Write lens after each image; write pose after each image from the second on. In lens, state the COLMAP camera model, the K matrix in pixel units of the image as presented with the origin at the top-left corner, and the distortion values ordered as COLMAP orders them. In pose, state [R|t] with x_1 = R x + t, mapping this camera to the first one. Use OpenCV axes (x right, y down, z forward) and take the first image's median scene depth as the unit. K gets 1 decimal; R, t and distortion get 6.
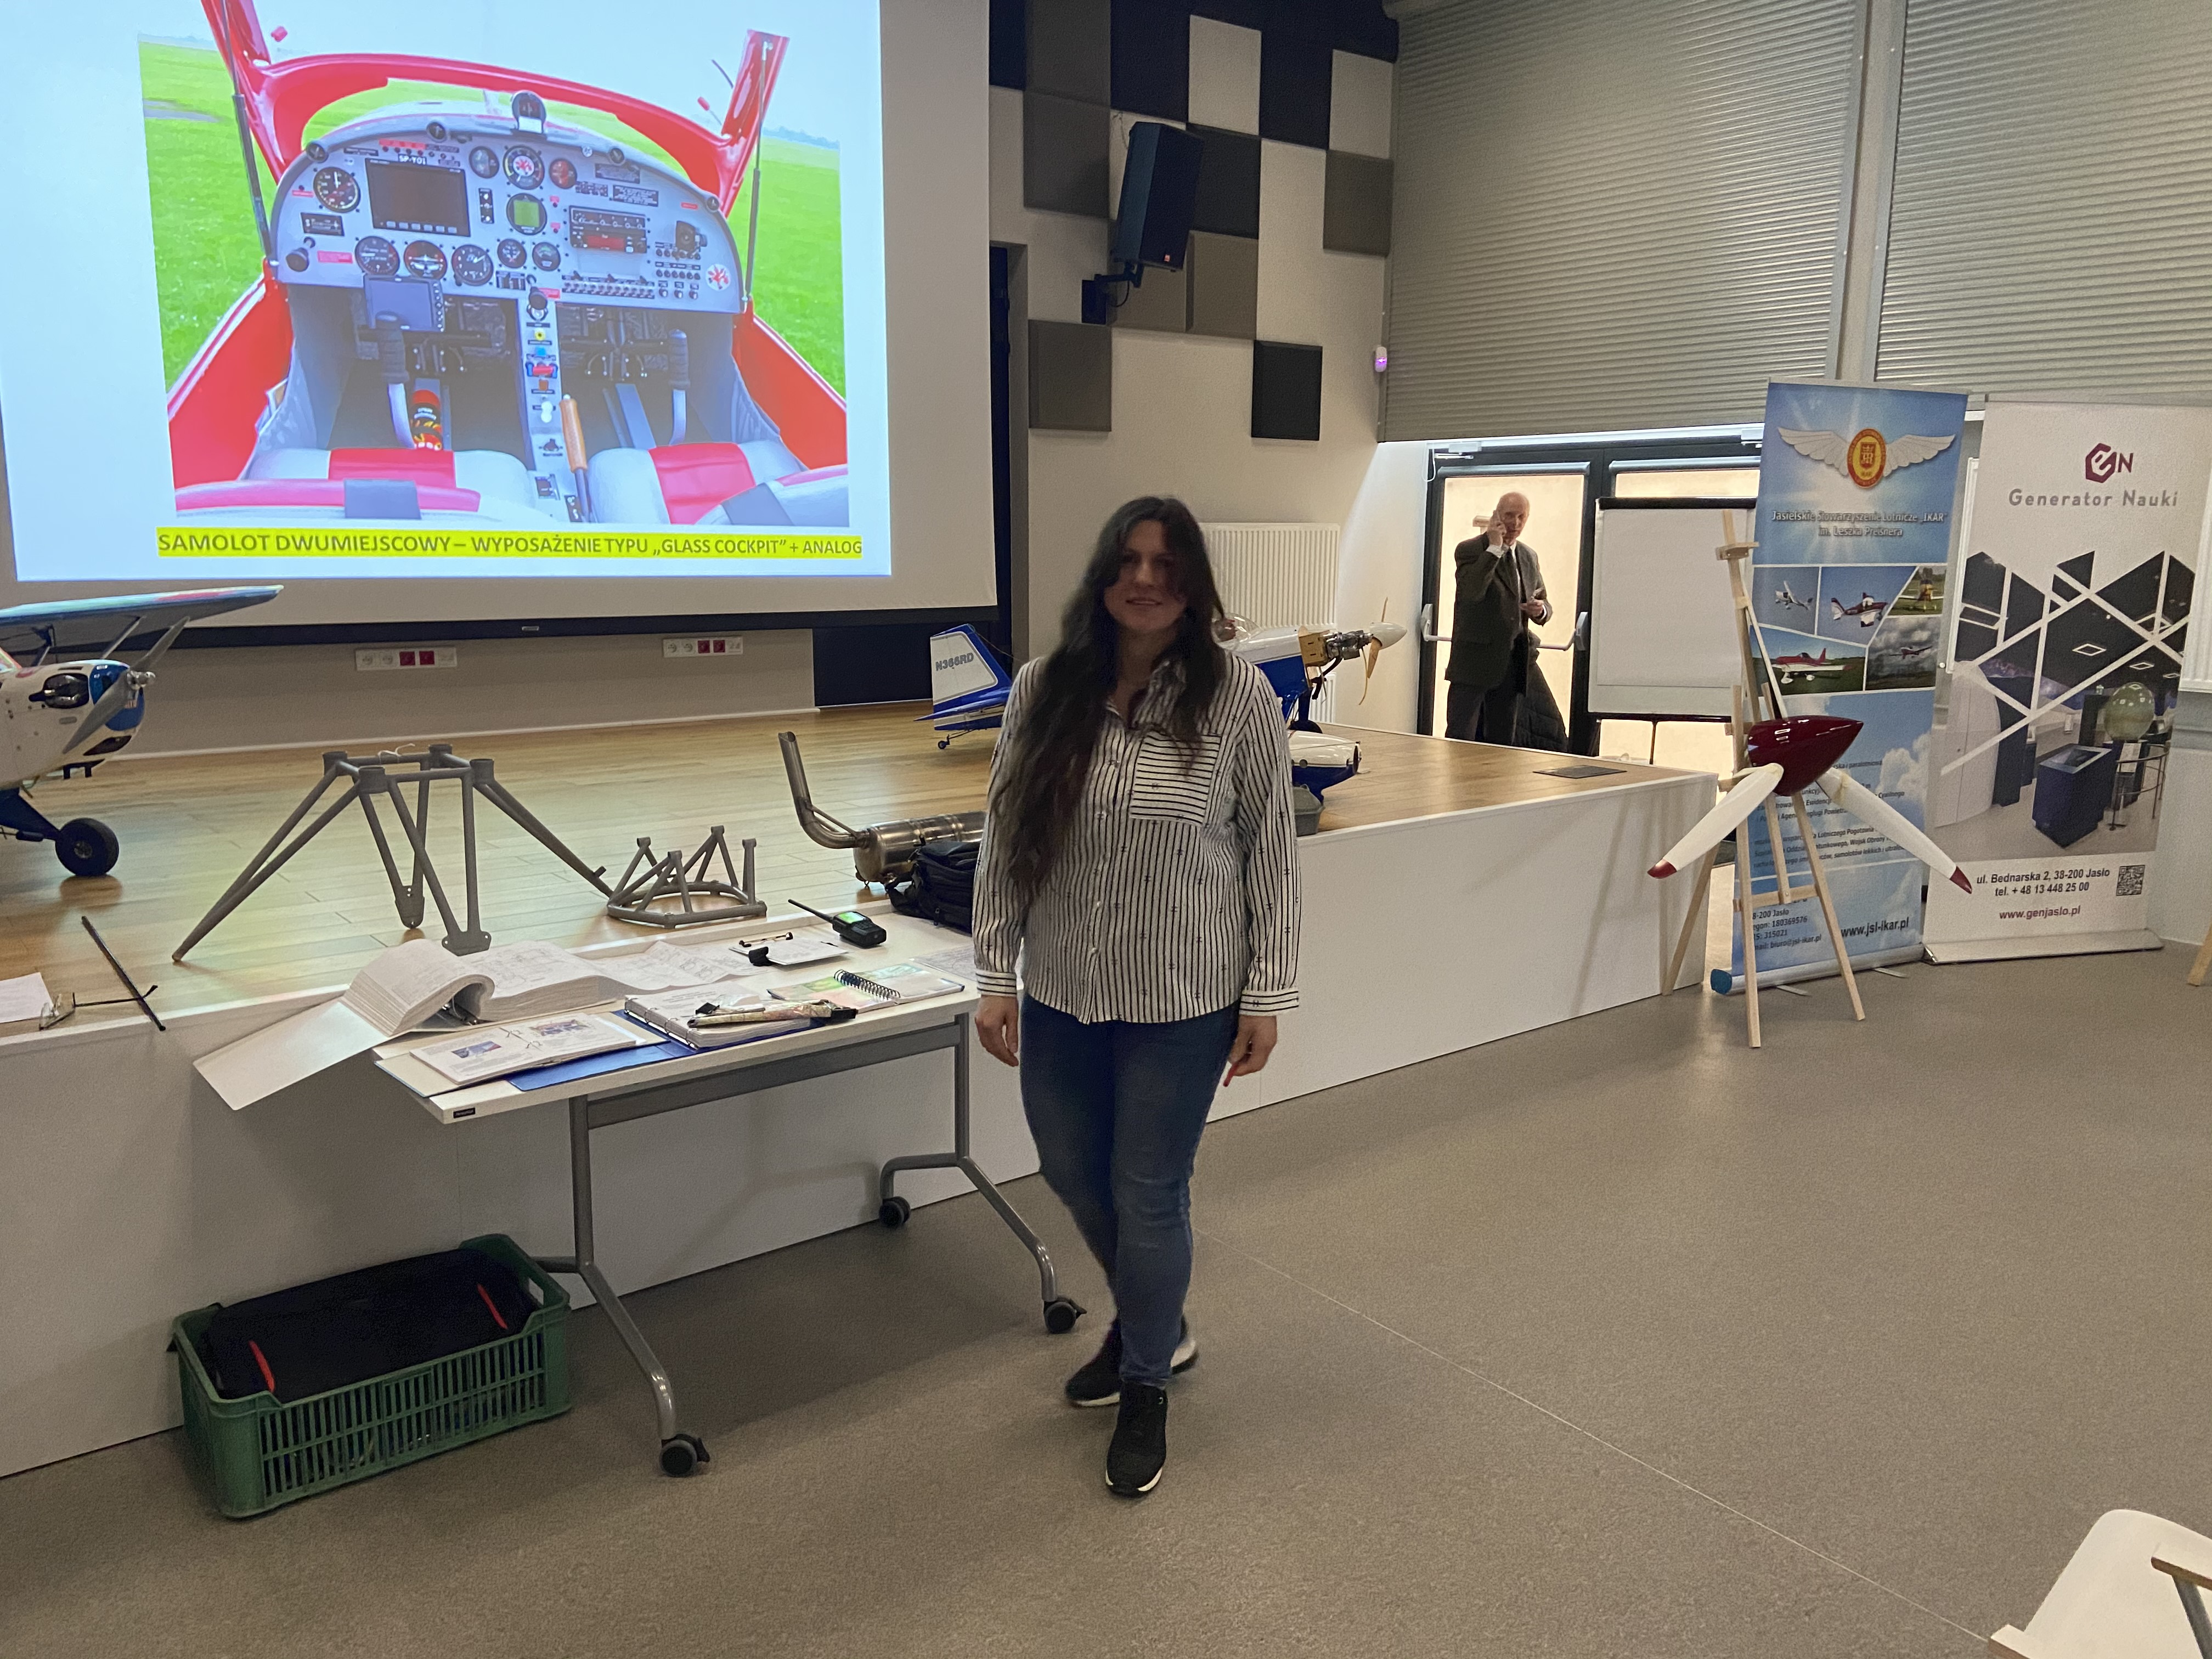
lens RADIAL K [[1669.0, 0, 1106.2], [0, 1669.0, 829.3], [0, 0, 1]] dist [0.016809, 0.001930]
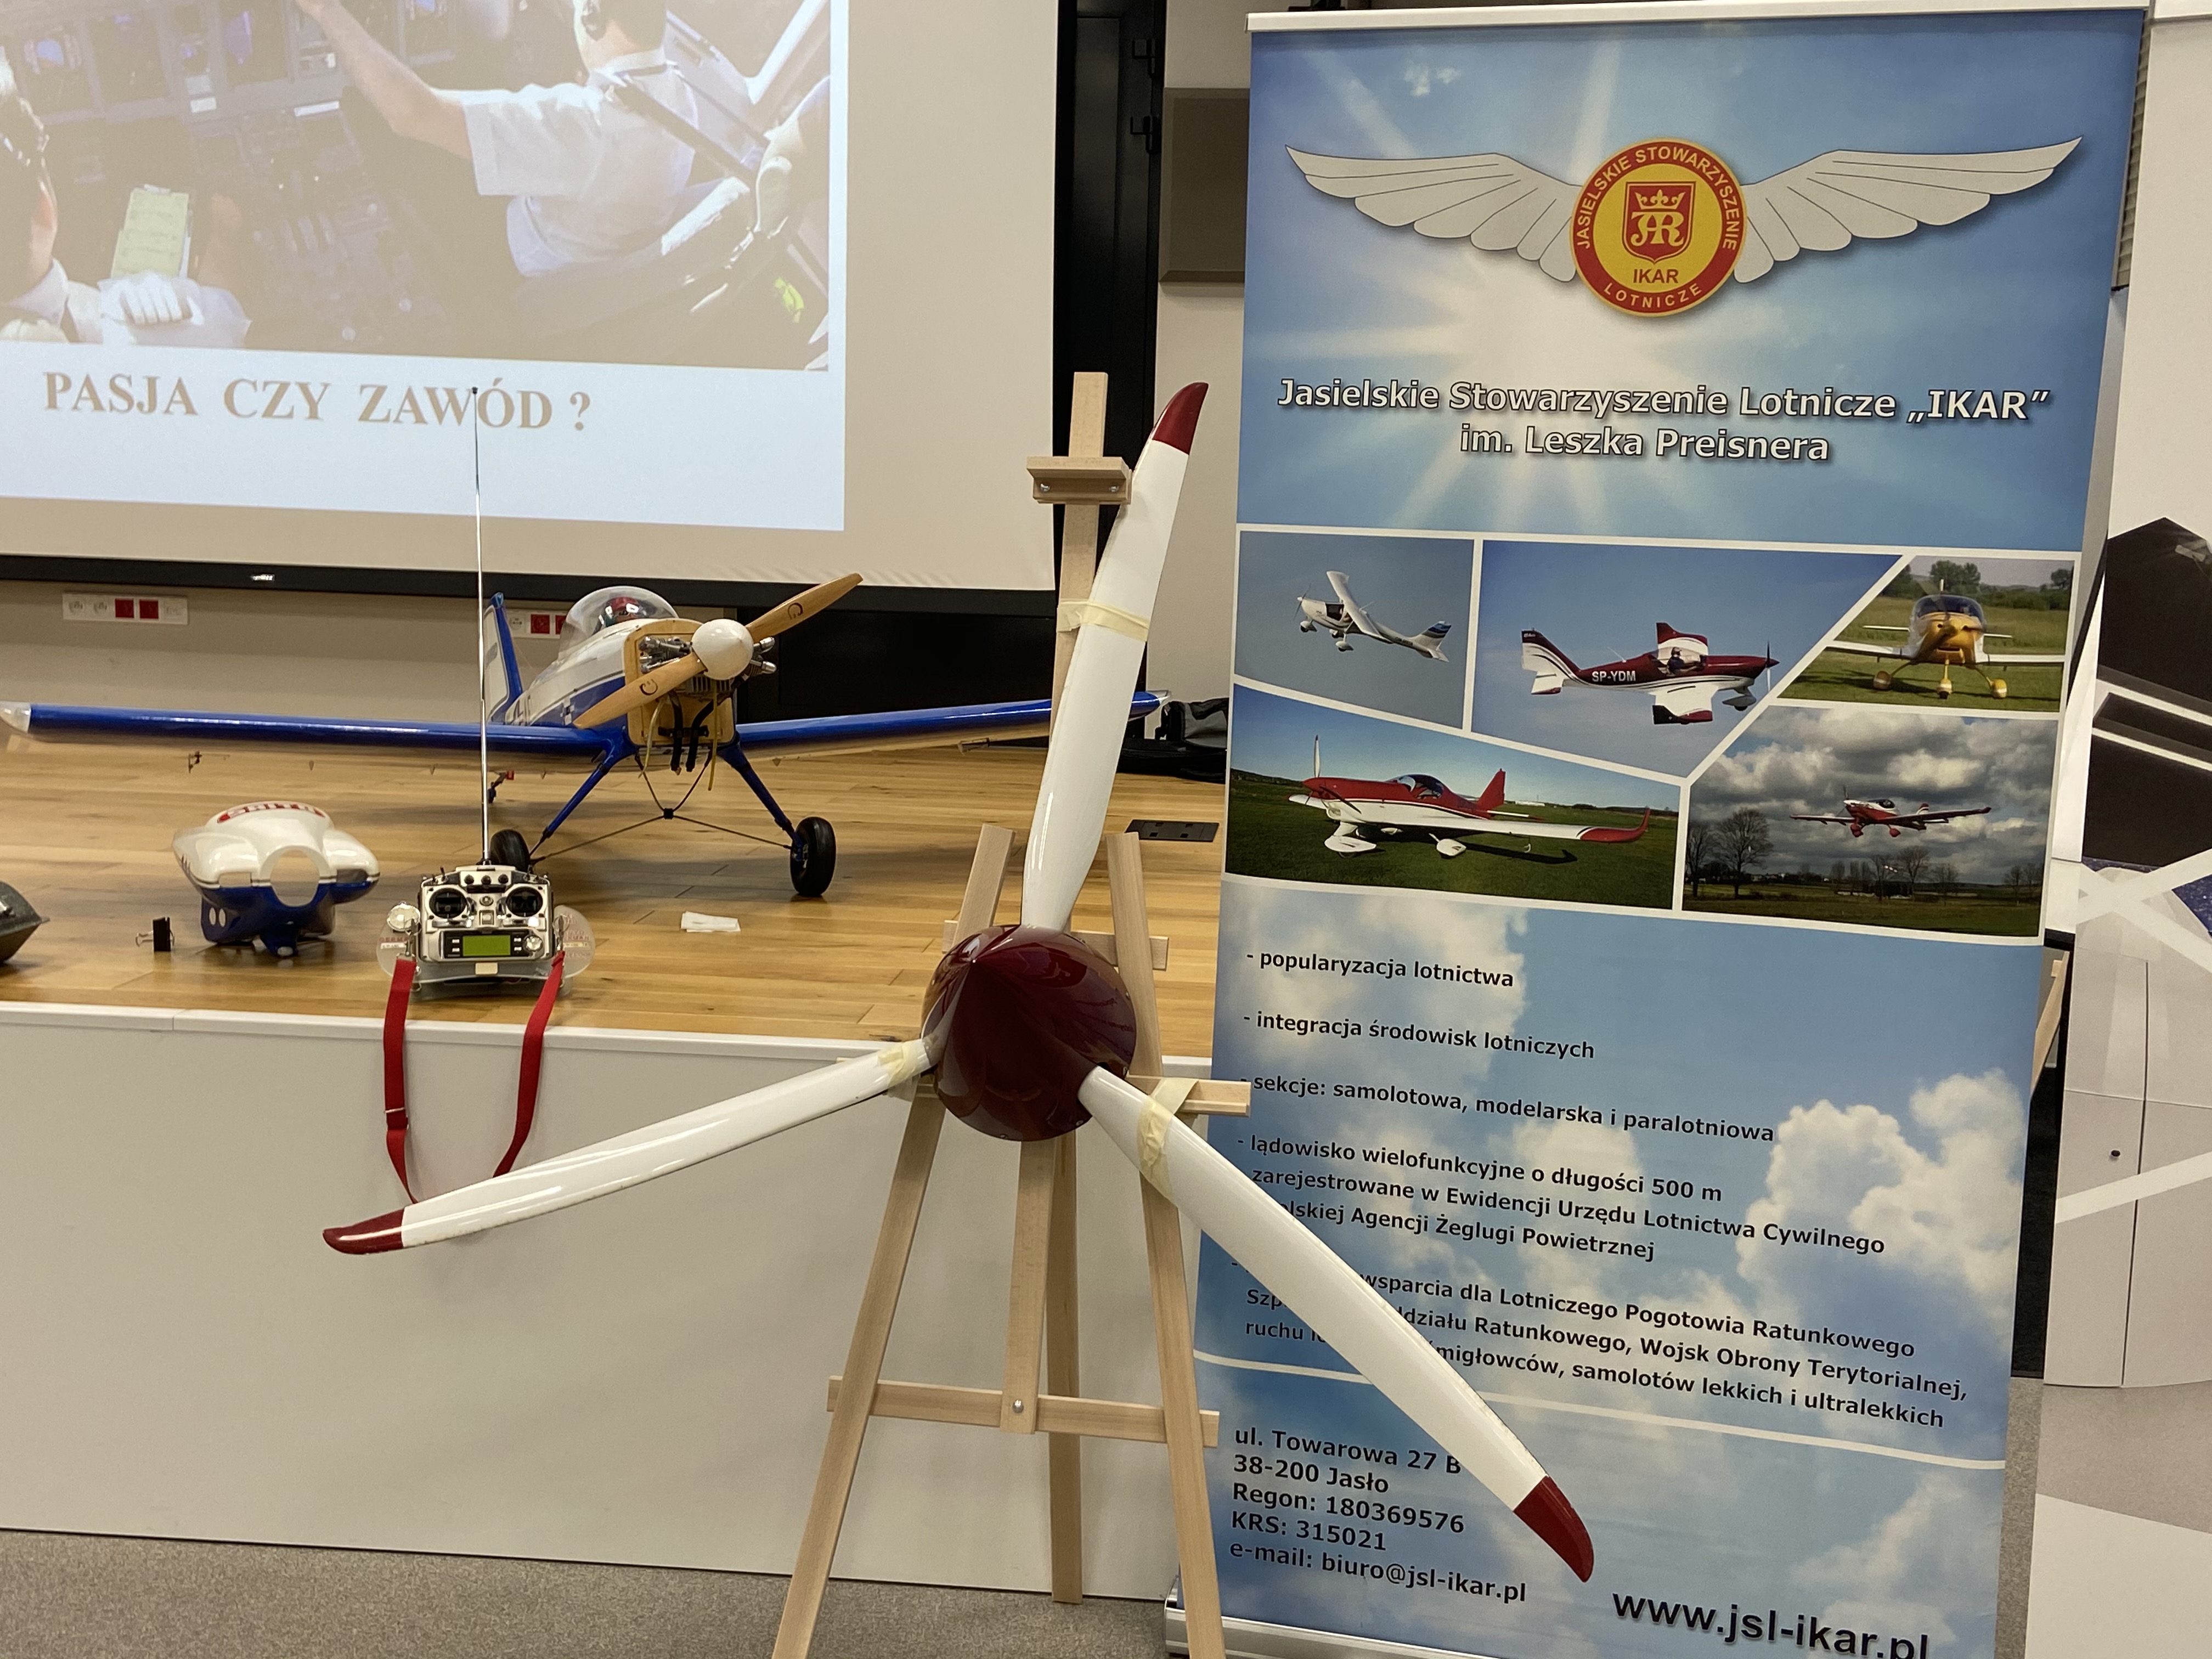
lens RADIAL K [[2446.6, 0, 1106.1], [0, 2446.6, 828.6], [0, 0, 1]] dist [0.068872, 0.000000]
pose [[0.722516, 0.113466, -0.681979, 0.713989], [-0.150073, 0.988660, 0.005497, -0.085275], [0.674869, 0.098375, 0.731351, 0.559436]]
